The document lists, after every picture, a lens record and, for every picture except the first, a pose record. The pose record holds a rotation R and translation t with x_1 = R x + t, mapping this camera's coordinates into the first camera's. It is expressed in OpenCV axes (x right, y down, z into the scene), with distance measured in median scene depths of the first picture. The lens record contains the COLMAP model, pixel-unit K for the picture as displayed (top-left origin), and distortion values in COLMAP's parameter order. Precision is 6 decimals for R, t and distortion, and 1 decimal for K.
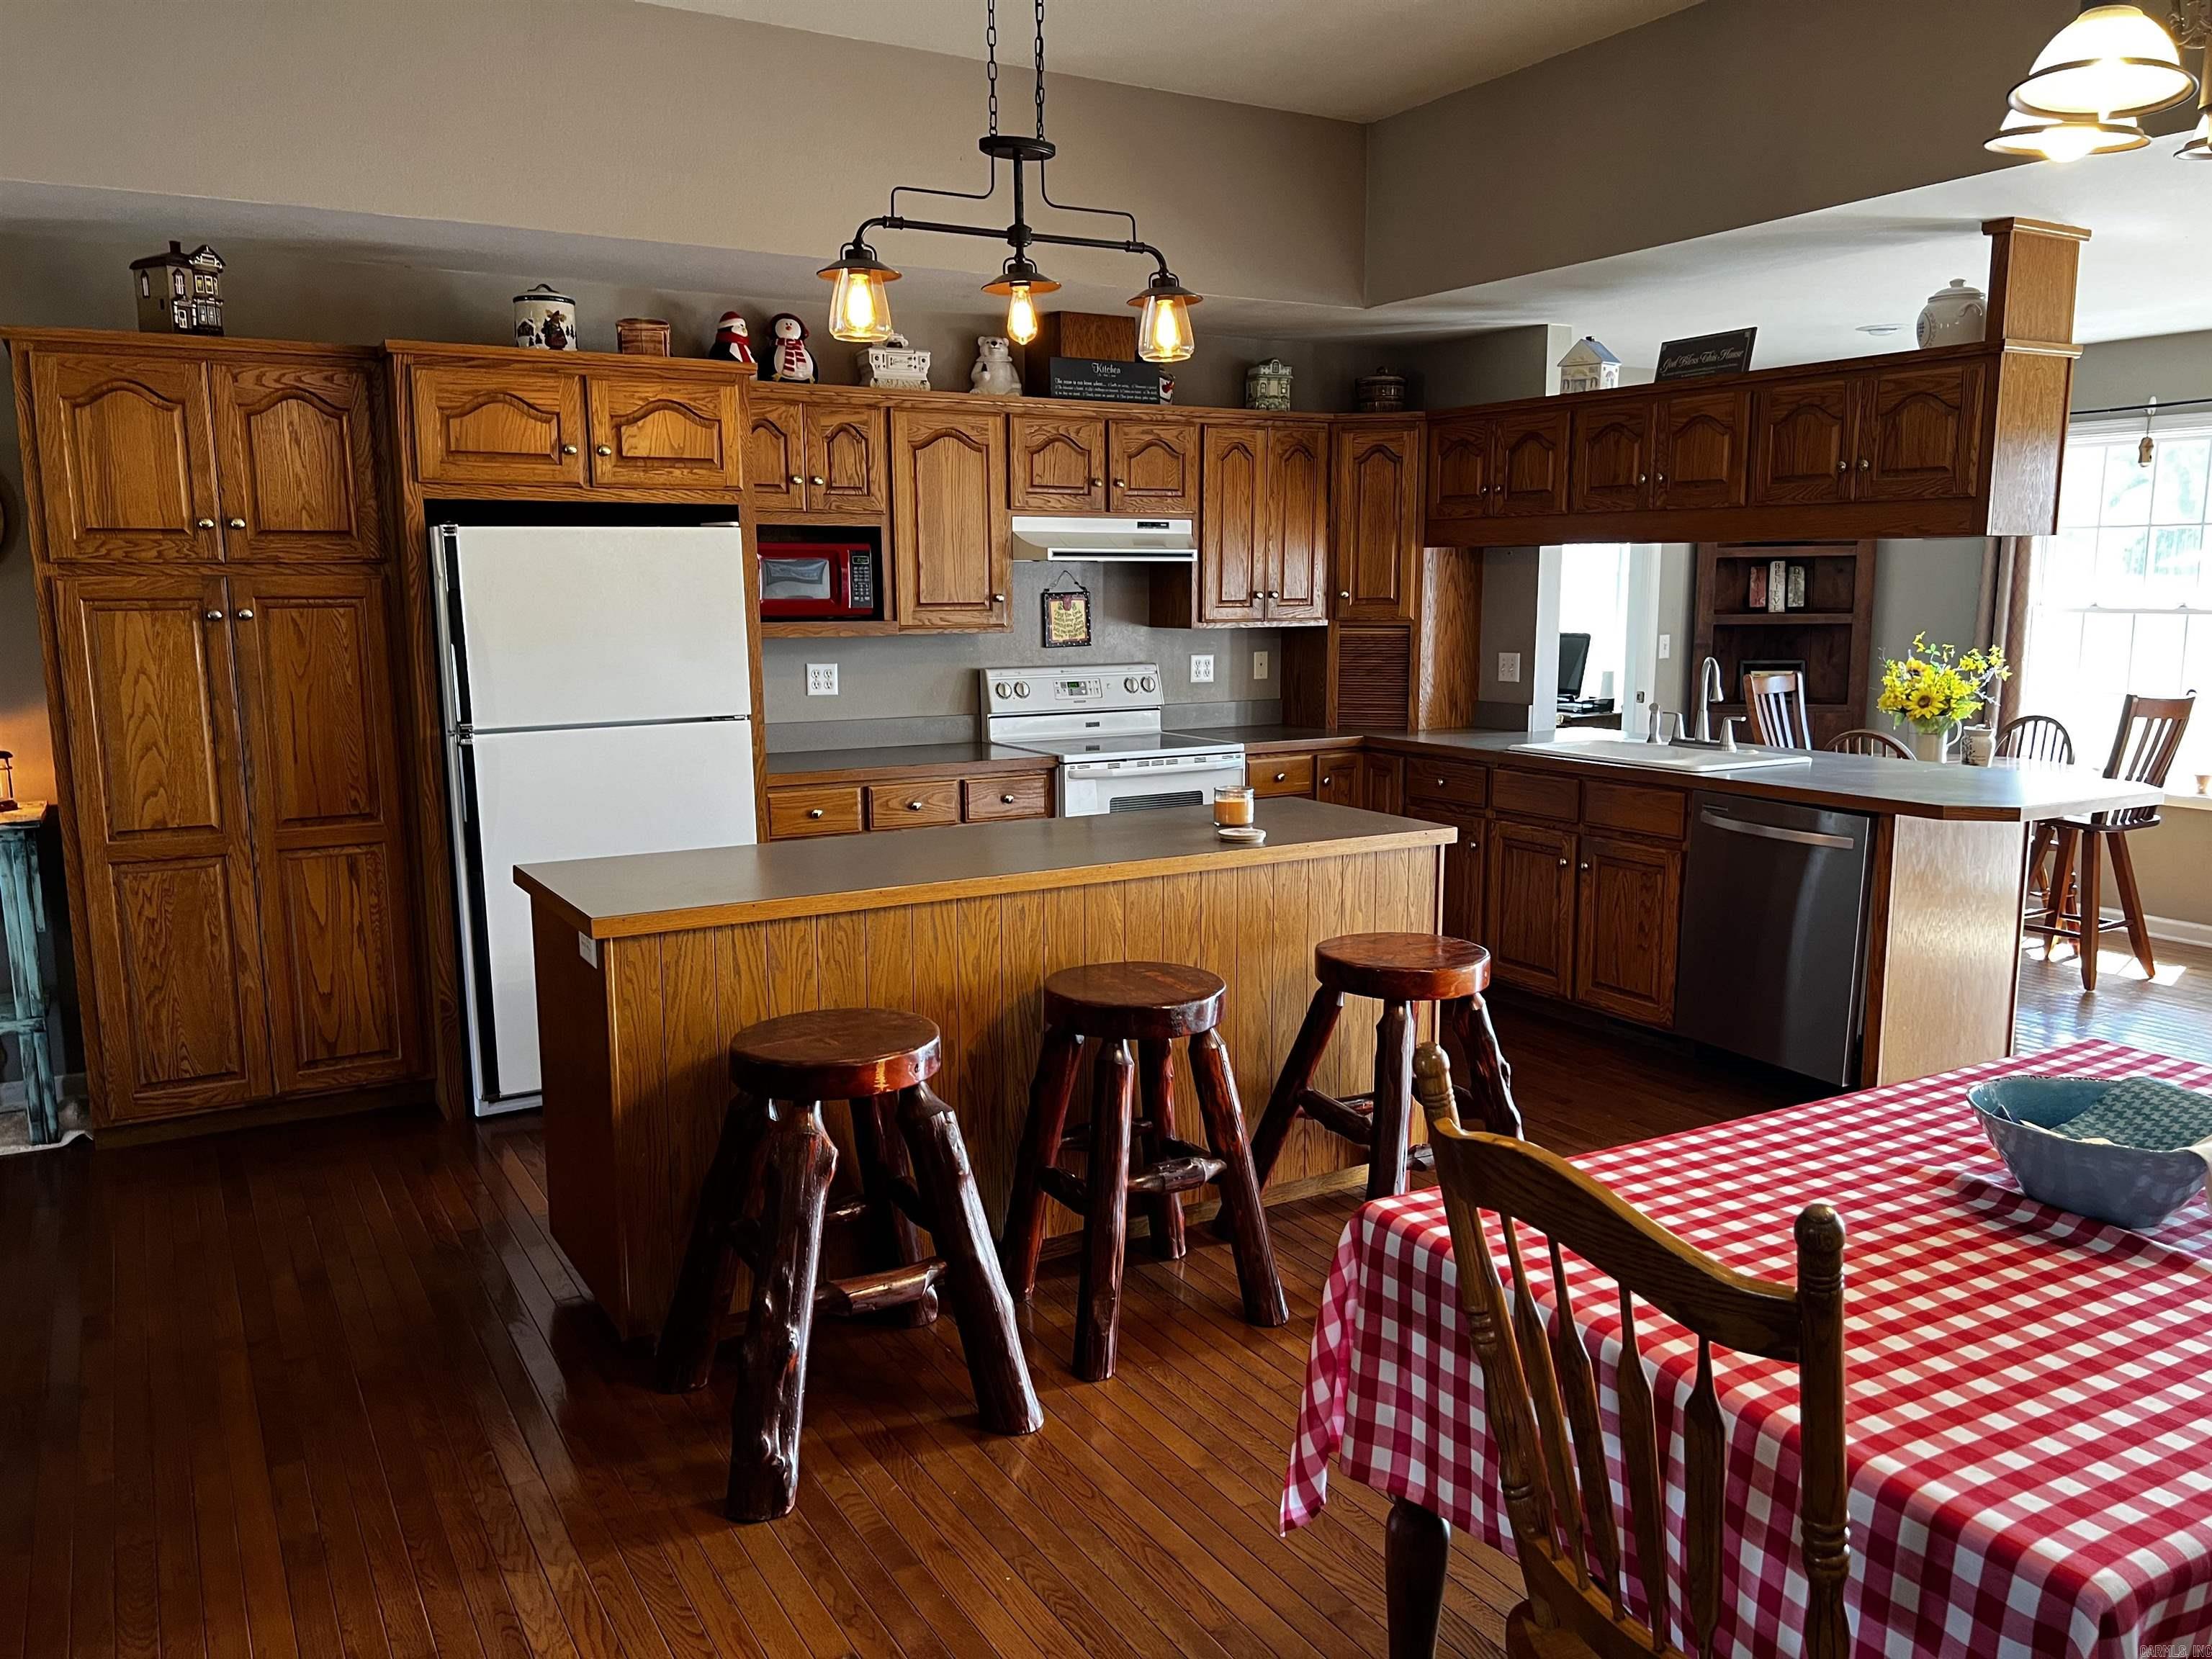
lens RADIAL K [[1655.6, 0, 1108.6], [0, 1655.6, 845.8], [0, 0, 1]] dist [0.047498, -0.059262]
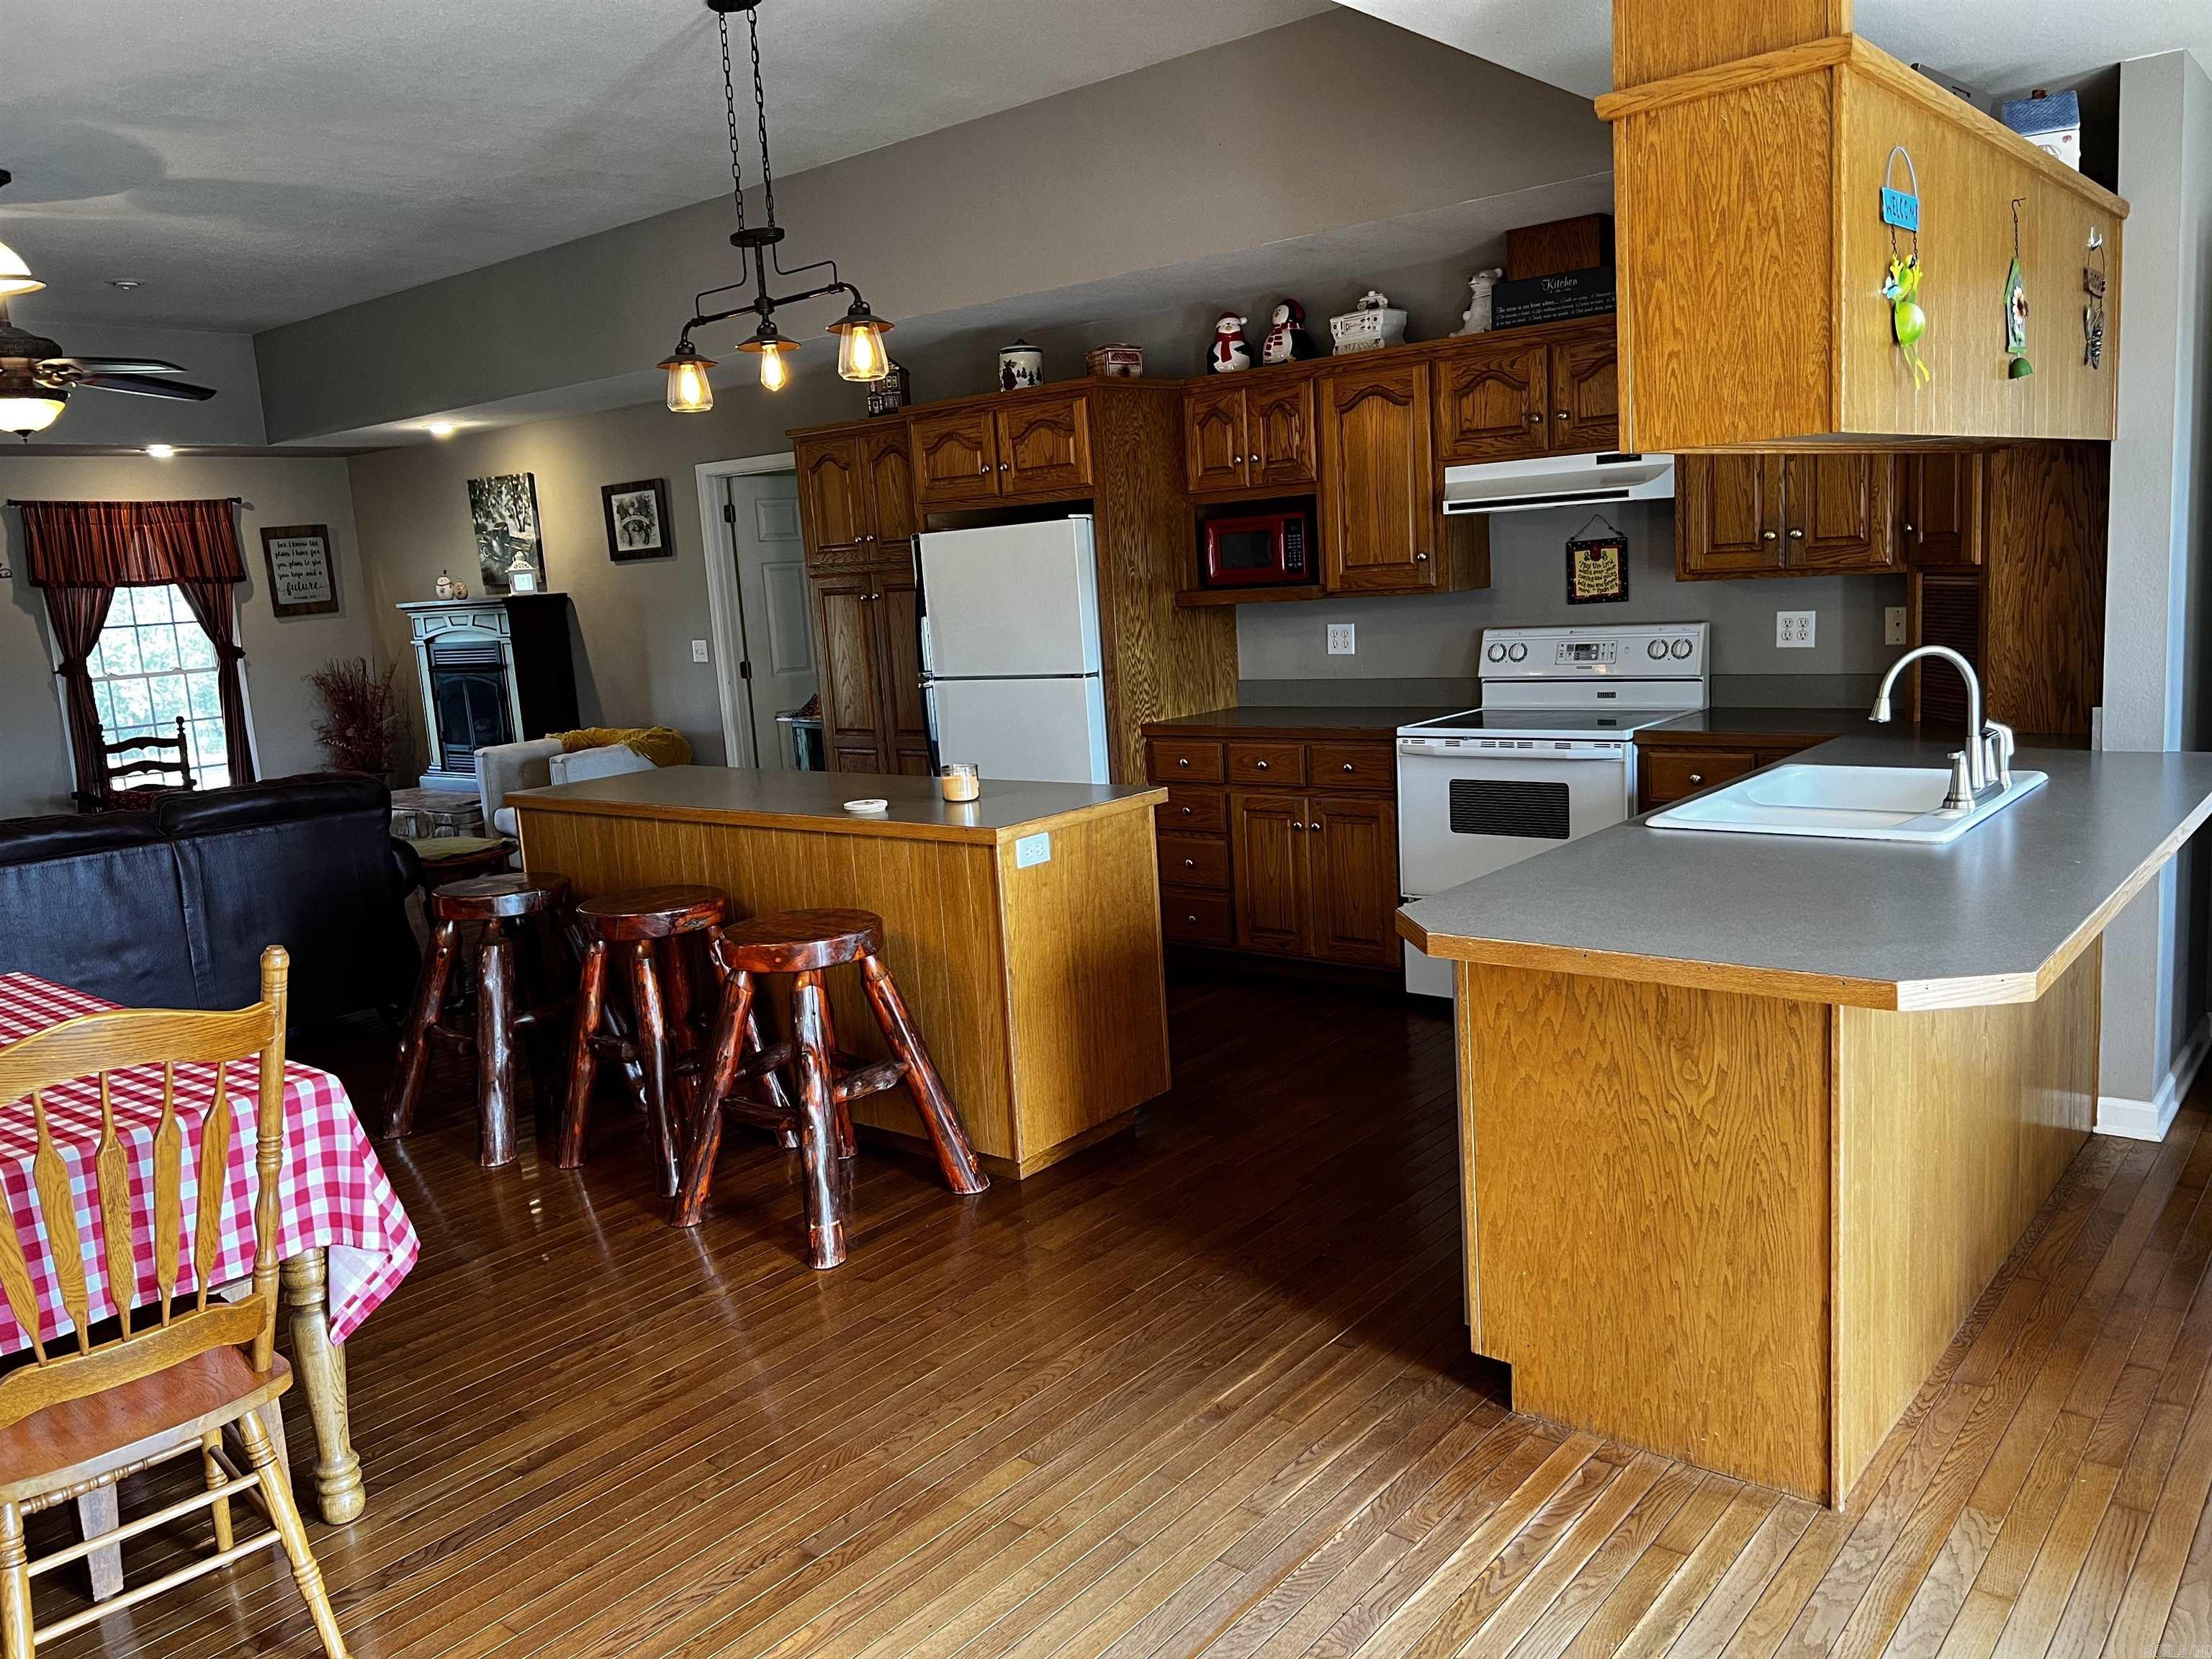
lens RADIAL K [[1655.6, 0, 1098.1], [0, 1655.6, 828.4], [0, 0, 1]] dist [0.047498, -0.059262]
pose [[0.349399, 0.128731, -0.928089, 0.932699], [-0.084810, 0.990796, 0.105500, -0.097725], [0.933128, 0.041849, 0.357101, 0.601706]]
